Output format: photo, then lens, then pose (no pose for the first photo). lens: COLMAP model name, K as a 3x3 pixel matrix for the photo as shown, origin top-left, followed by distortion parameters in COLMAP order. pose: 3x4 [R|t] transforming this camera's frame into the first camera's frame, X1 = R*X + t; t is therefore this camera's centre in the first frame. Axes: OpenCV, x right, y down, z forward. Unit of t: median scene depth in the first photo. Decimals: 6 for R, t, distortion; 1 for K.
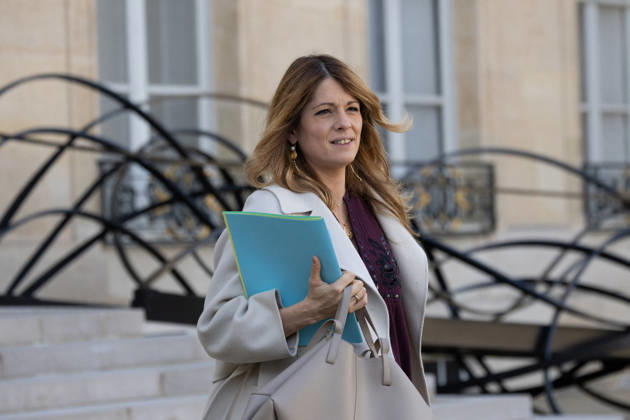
lens RADIAL K [[4121.0, 0, 315.0], [0, 4121.0, 210.1], [0, 0, 1]] dist [-0.007355, -28.699409]
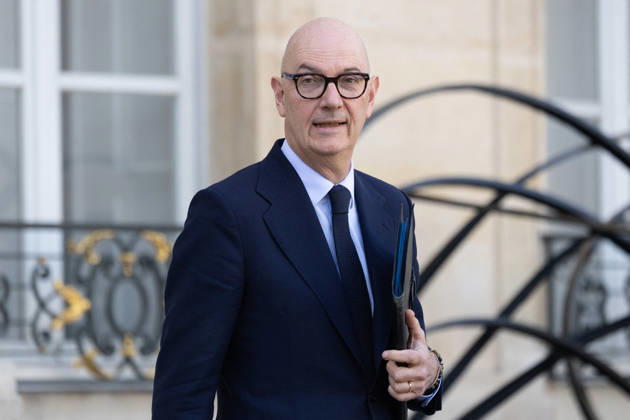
lens RADIAL K [[4121.0, 0, 315.0], [0, 4121.0, 210.1], [0, 0, 1]] dist [-0.007355, -28.699409]
pose [[0.993092, 0.017099, -0.116084, -0.017389], [-0.018833, 0.999727, -0.013859, -0.006853], [0.115815, 0.015950, 0.993143, 0.422222]]
